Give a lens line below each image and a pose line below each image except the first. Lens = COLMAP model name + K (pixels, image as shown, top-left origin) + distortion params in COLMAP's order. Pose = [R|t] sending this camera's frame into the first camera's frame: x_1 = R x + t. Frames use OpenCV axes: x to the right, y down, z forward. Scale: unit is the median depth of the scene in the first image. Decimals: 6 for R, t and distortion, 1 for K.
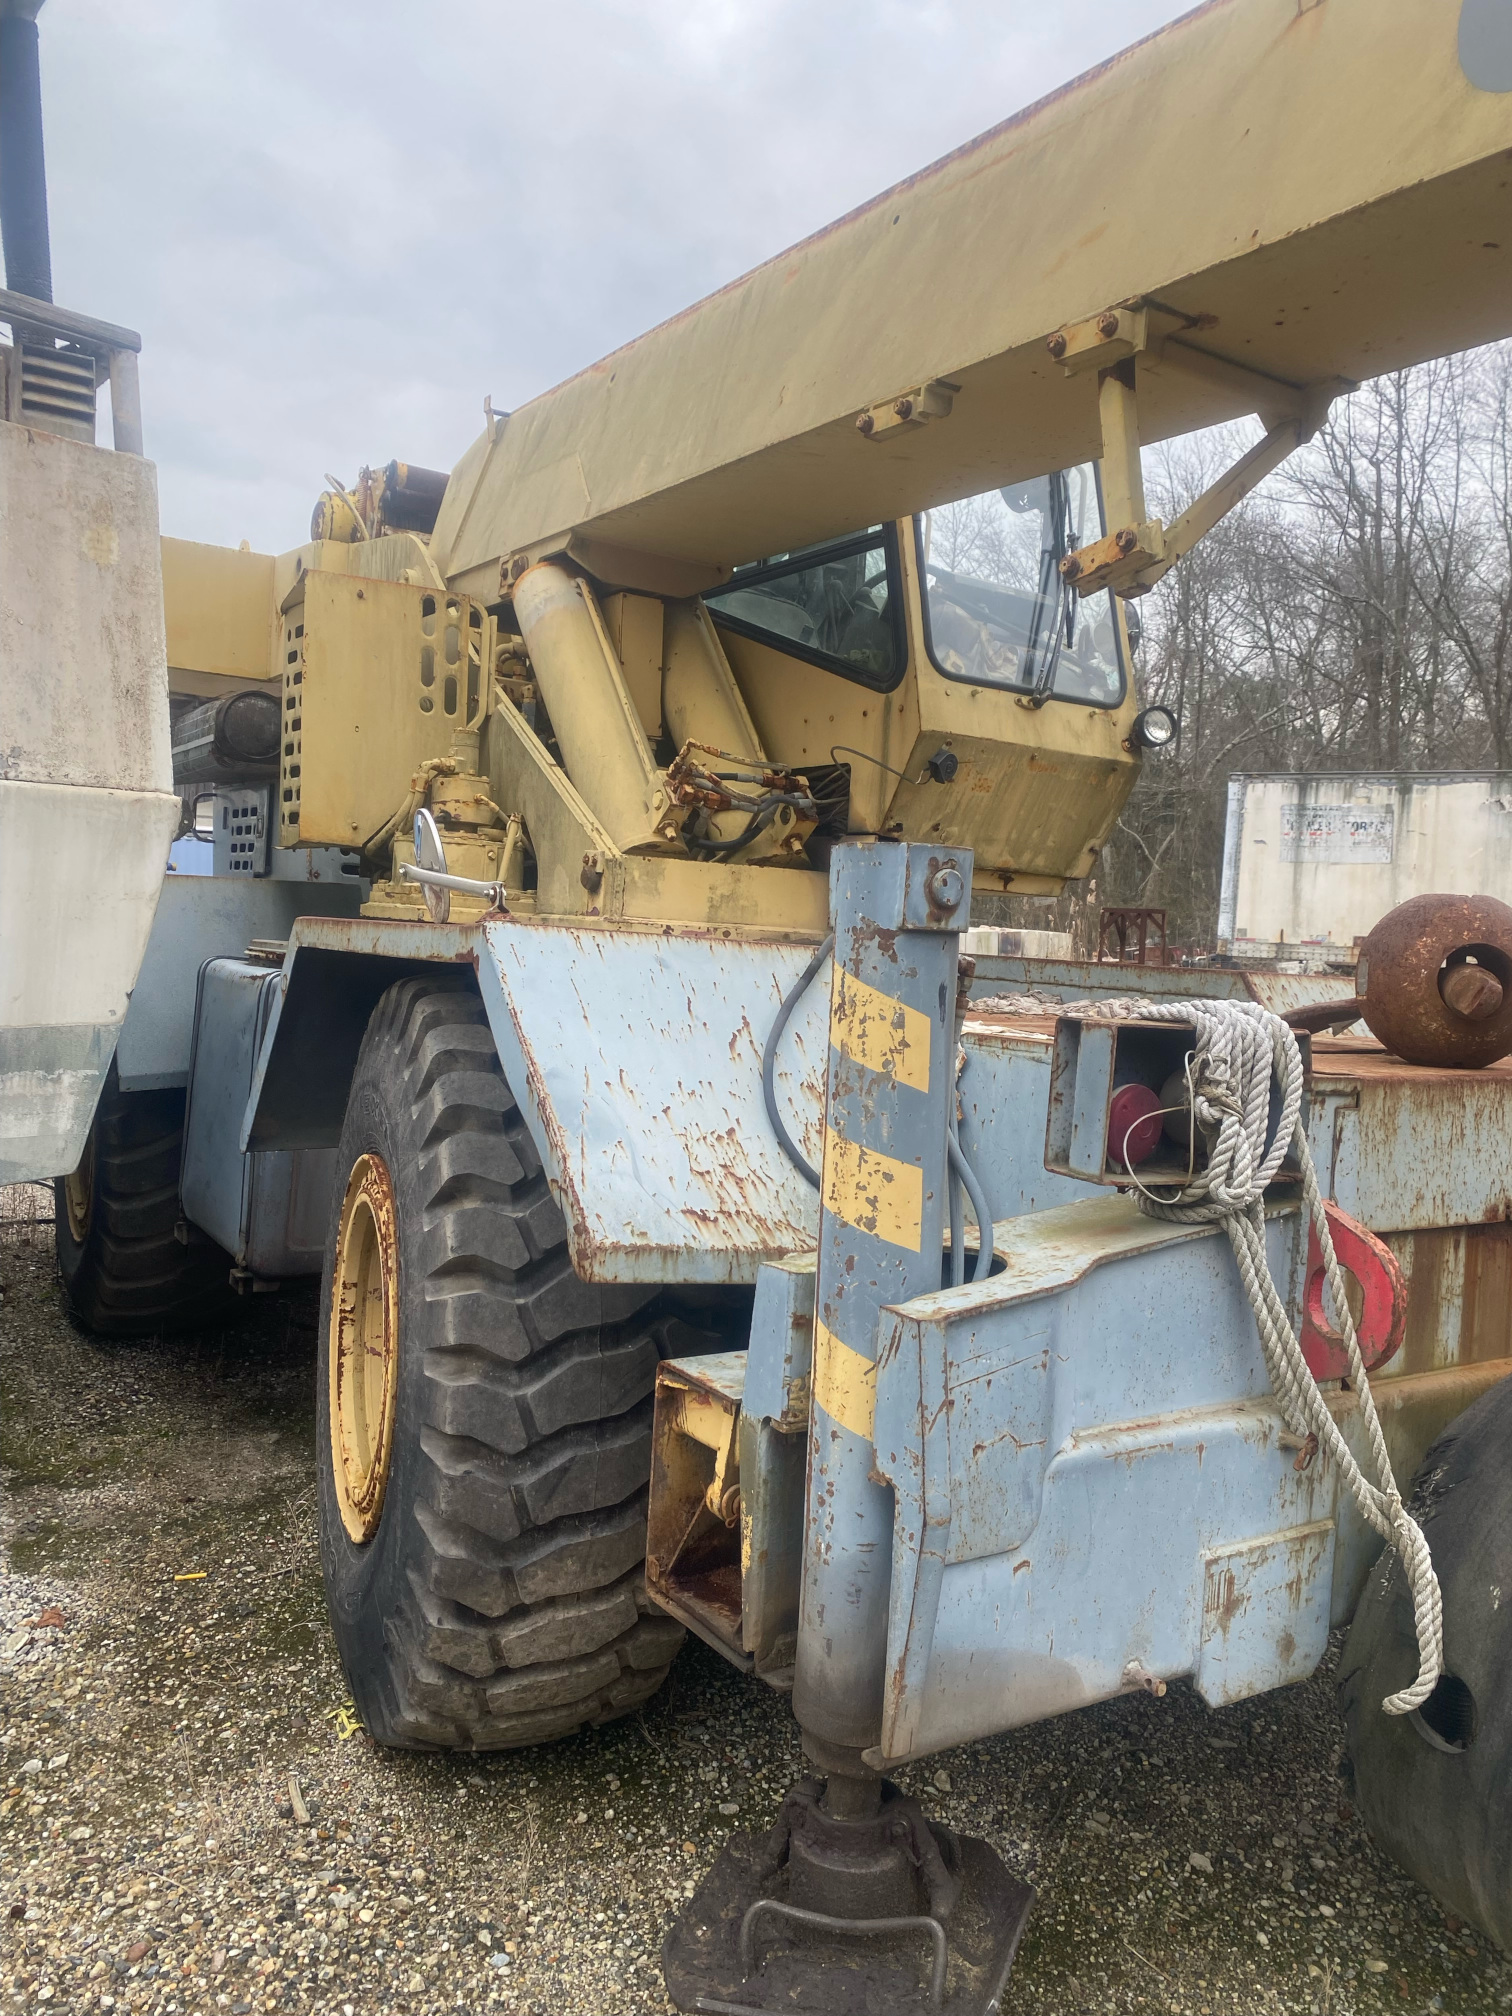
lens RADIAL K [[1539.4, 0, 756.0], [0, 1539.4, 1008.0], [0, 0, 1]] dist [0.091530, -0.092707]
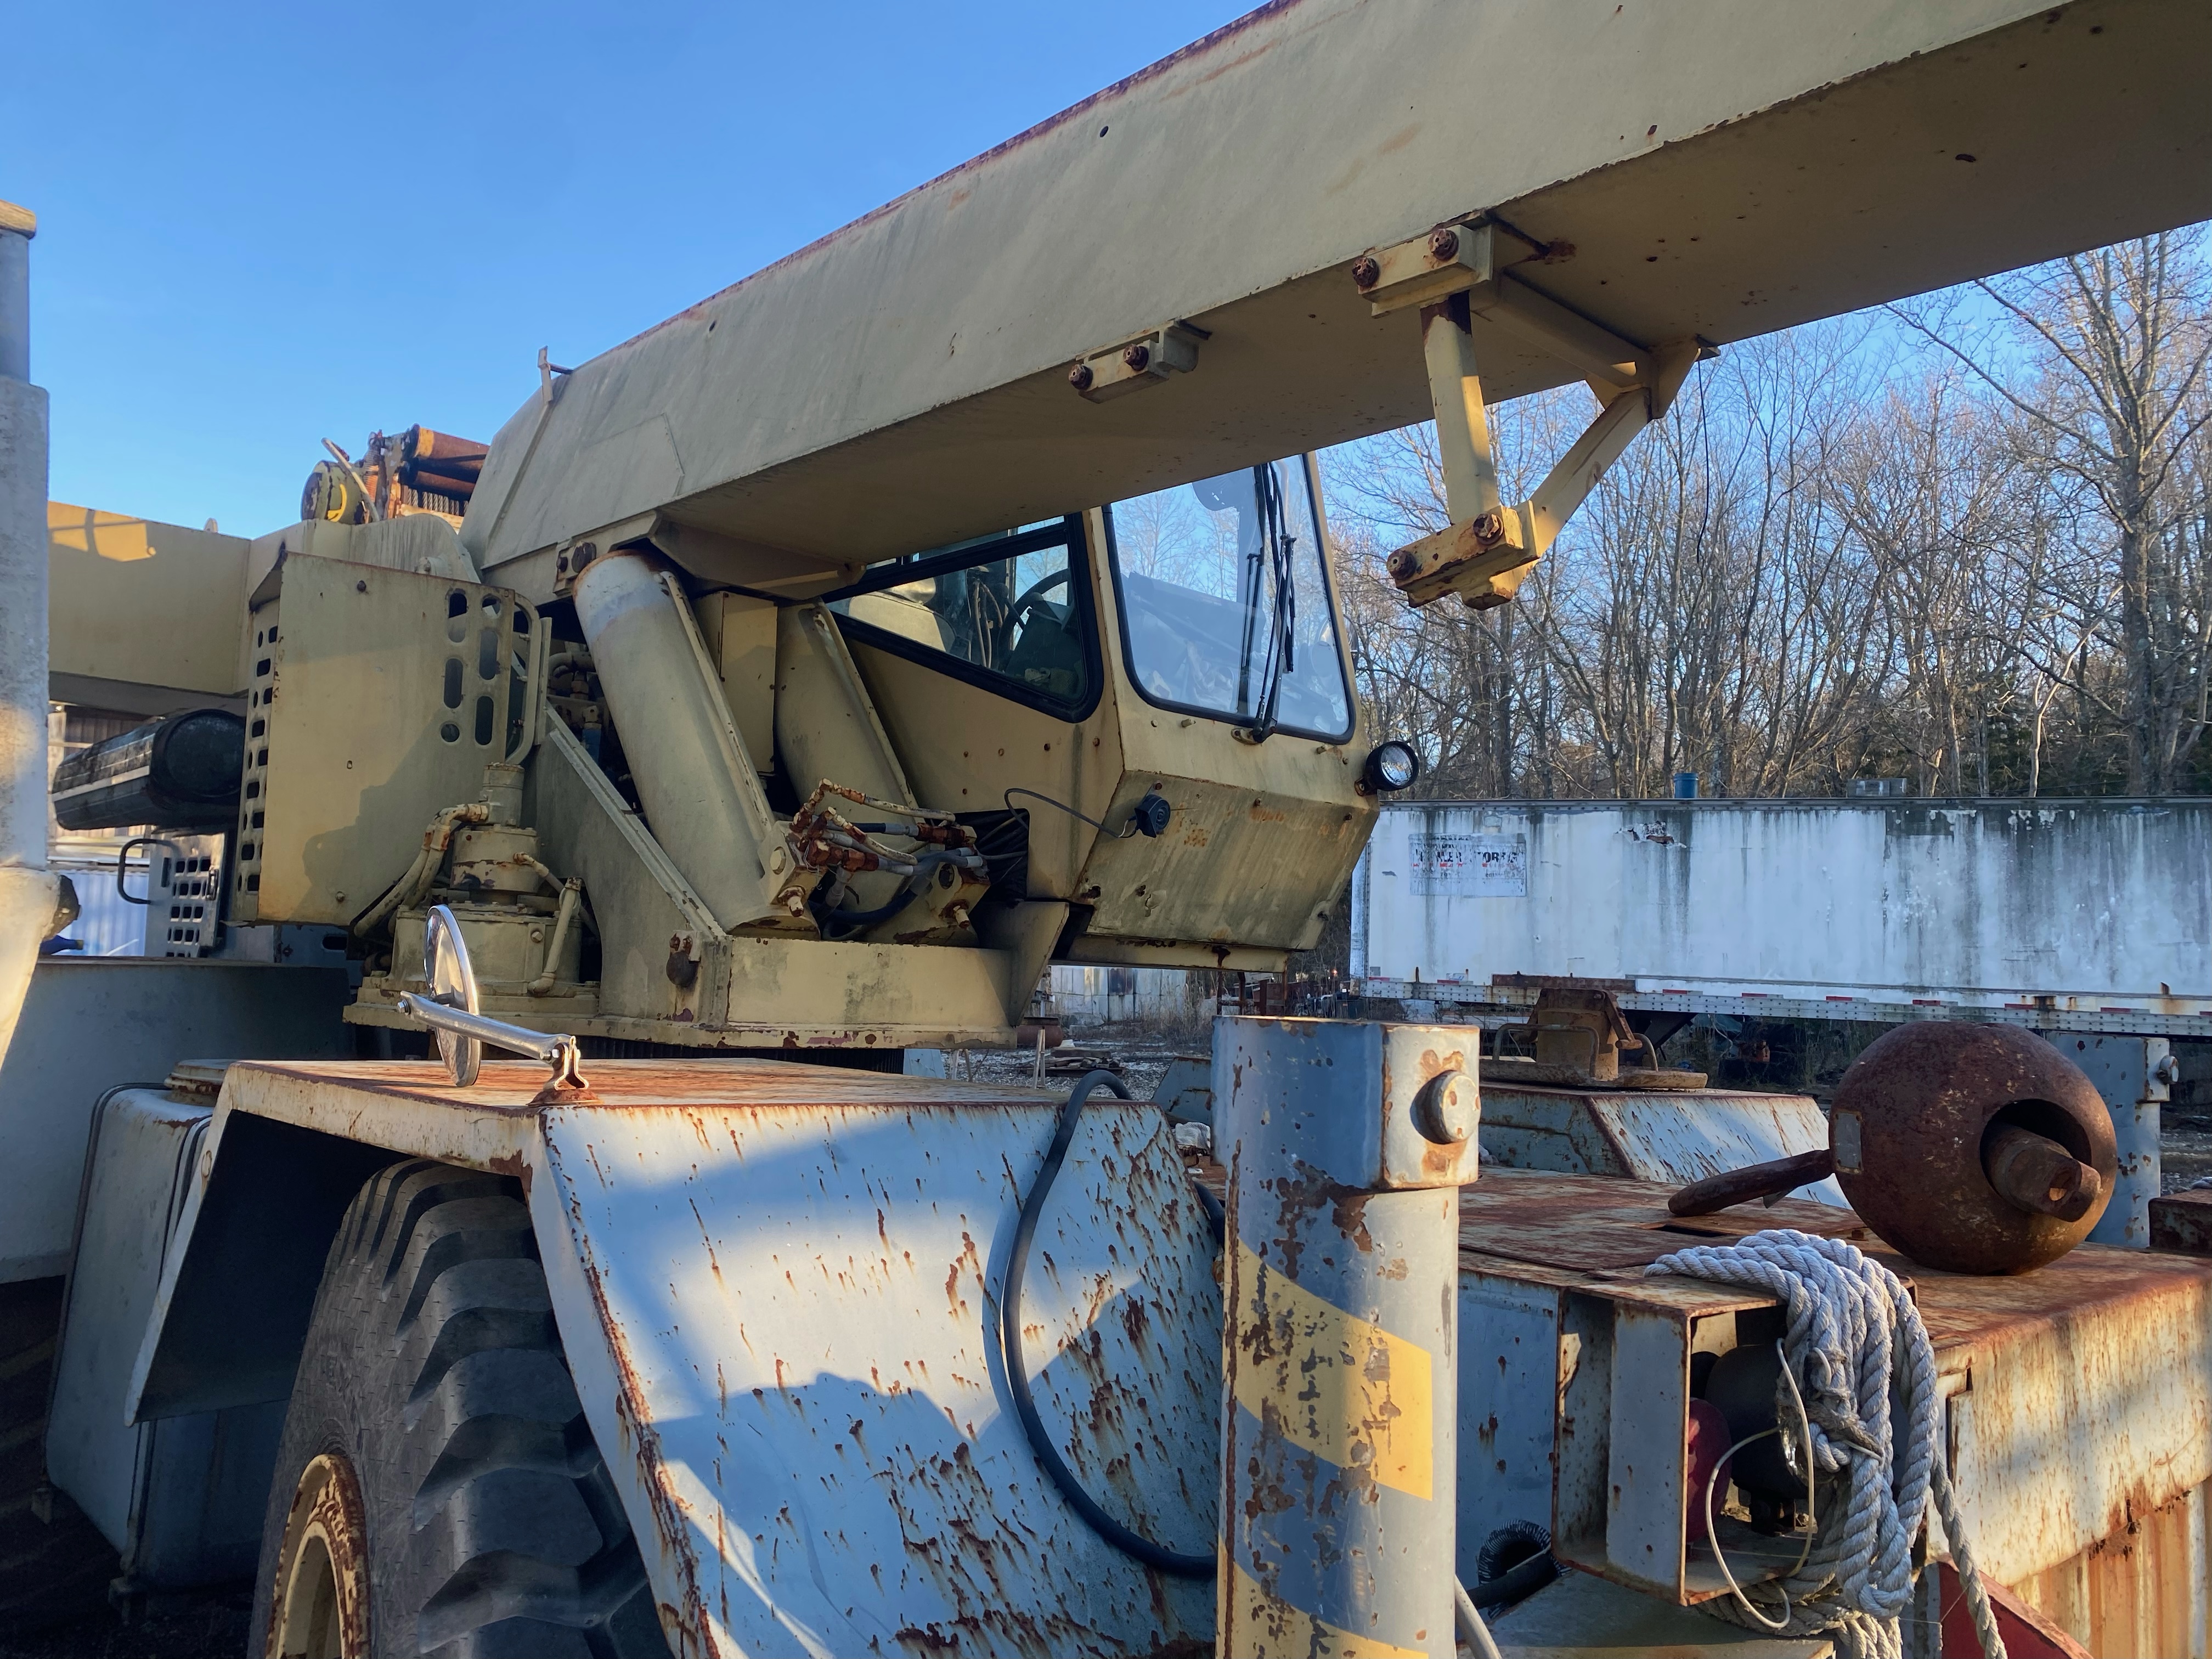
lens RADIAL K [[1689.1, 0, 1106.0], [0, 1689.1, 829.5], [0, 0, 1]] dist [0.091530, -0.092707]
pose [[0.987100, -0.002955, 0.160075, -0.036453], [0.023727, 0.991489, -0.128009, -0.039898], [-0.158334, 0.130156, 0.978769, 0.167119]]
